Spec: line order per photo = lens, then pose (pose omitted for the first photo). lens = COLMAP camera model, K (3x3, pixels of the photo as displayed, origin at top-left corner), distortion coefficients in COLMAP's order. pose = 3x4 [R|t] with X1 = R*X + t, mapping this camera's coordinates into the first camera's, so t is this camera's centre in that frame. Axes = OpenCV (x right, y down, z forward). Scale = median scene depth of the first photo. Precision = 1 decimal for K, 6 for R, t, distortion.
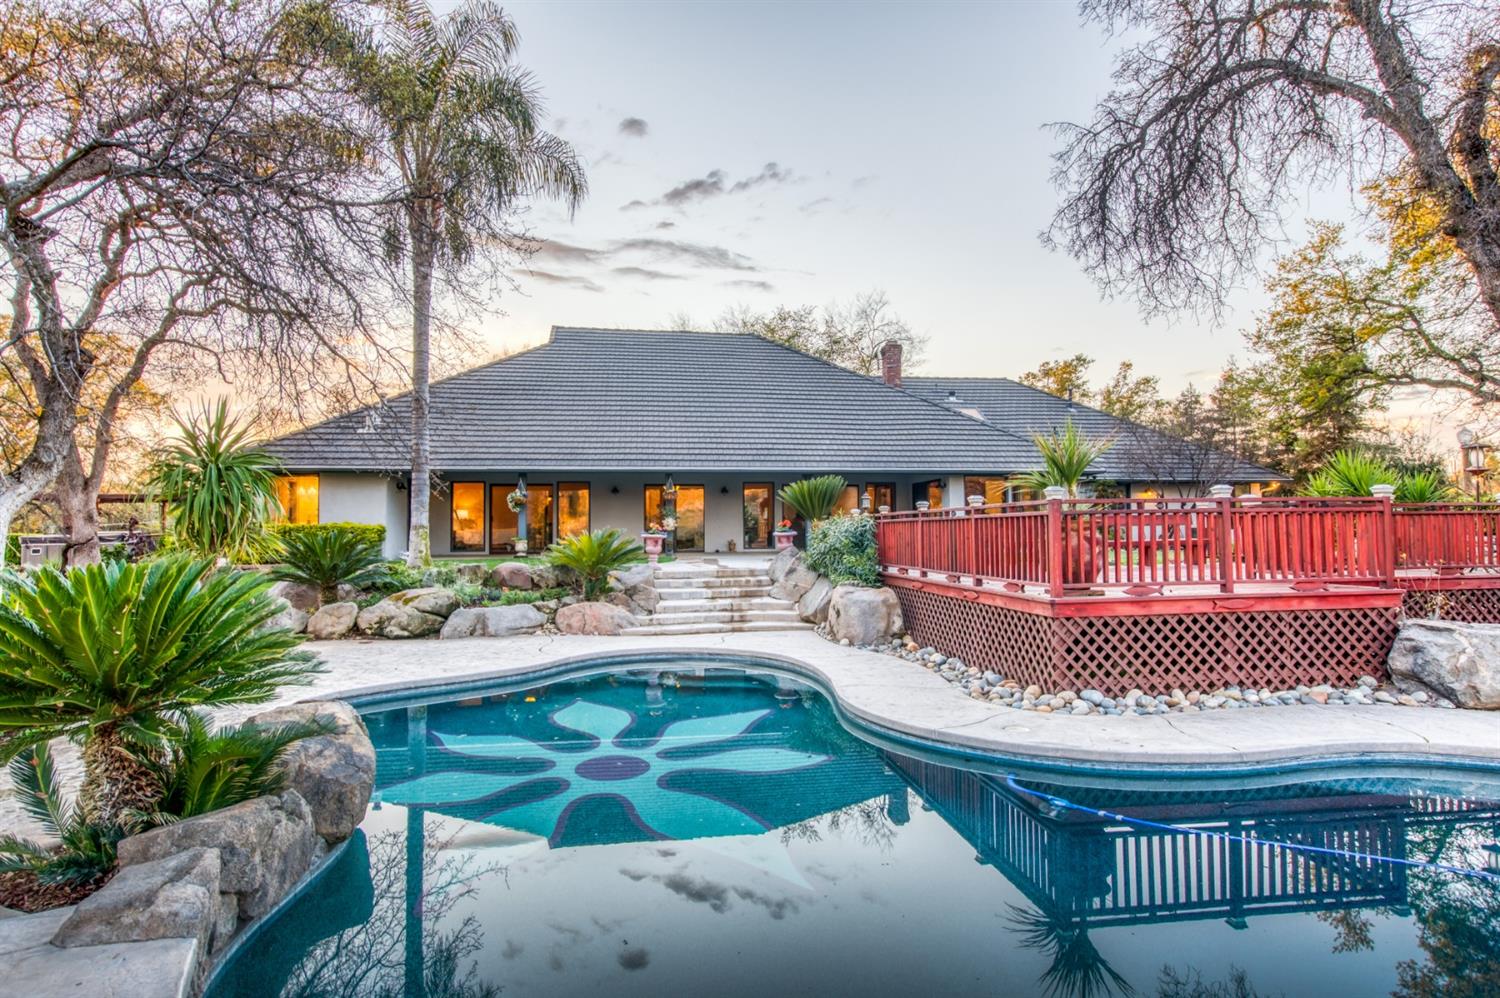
lens RADIAL K [[822.0, 0, 750.0], [0, 822.0, 499.0], [0, 0, 1]] dist [-0.002404, -0.000901]
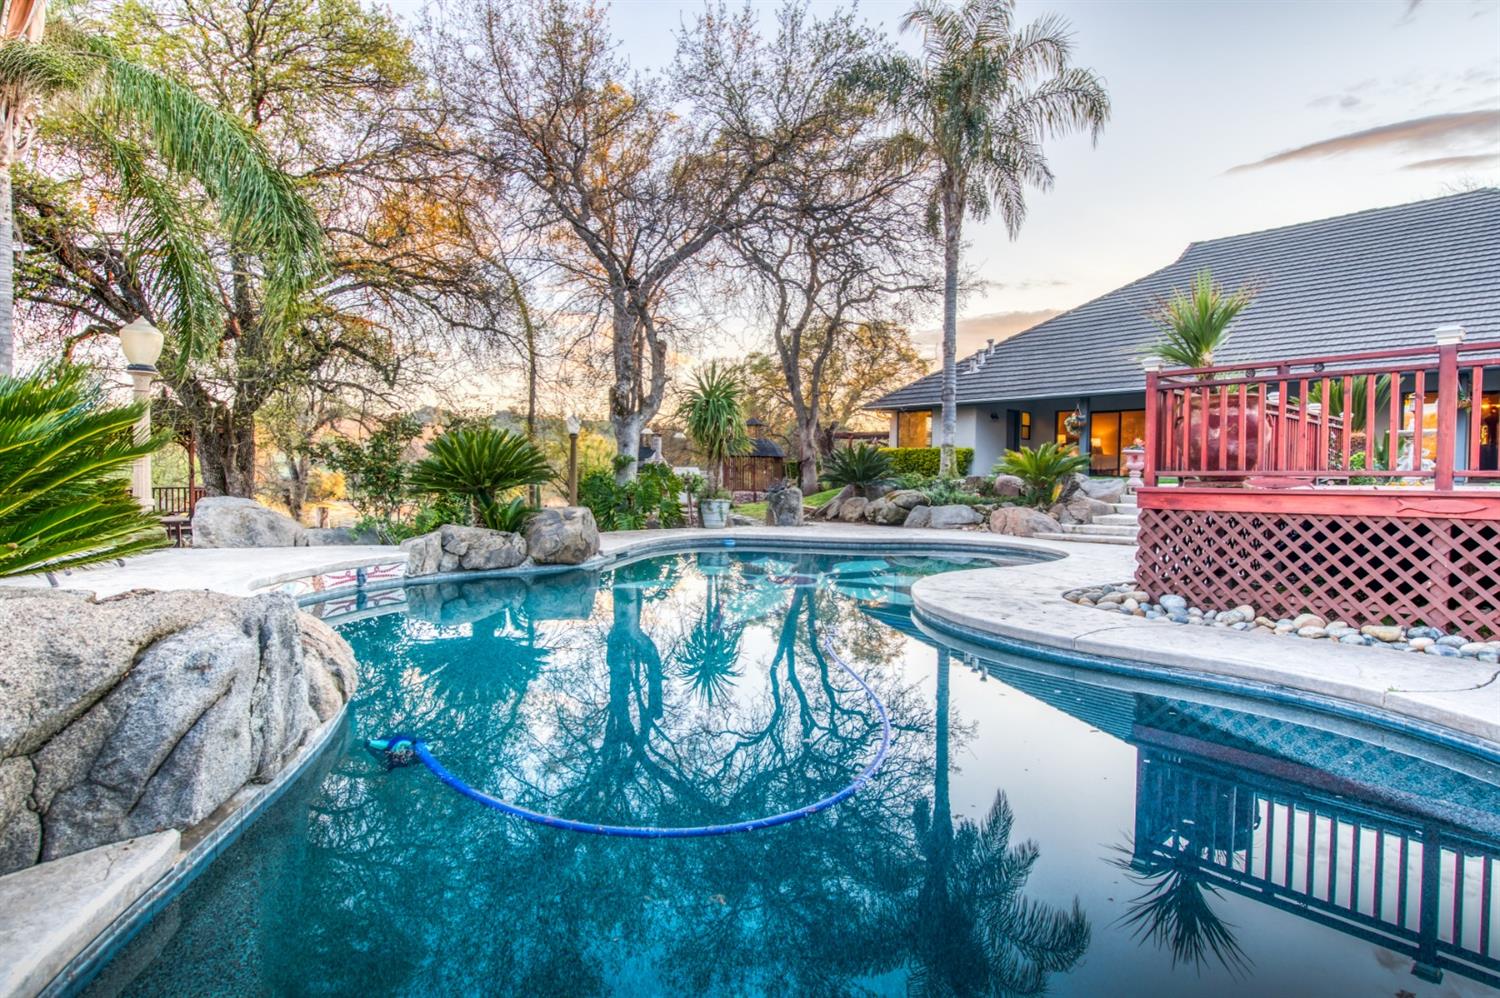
lens RADIAL K [[822.0, 0, 750.0], [0, 822.0, 499.0], [0, 0, 1]] dist [-0.002404, -0.000901]
pose [[0.511122, 0.035273, -0.858784, 0.877723], [0.017447, 0.998526, 0.051396, 0.077468], [0.859331, -0.041252, 0.509753, 0.181646]]
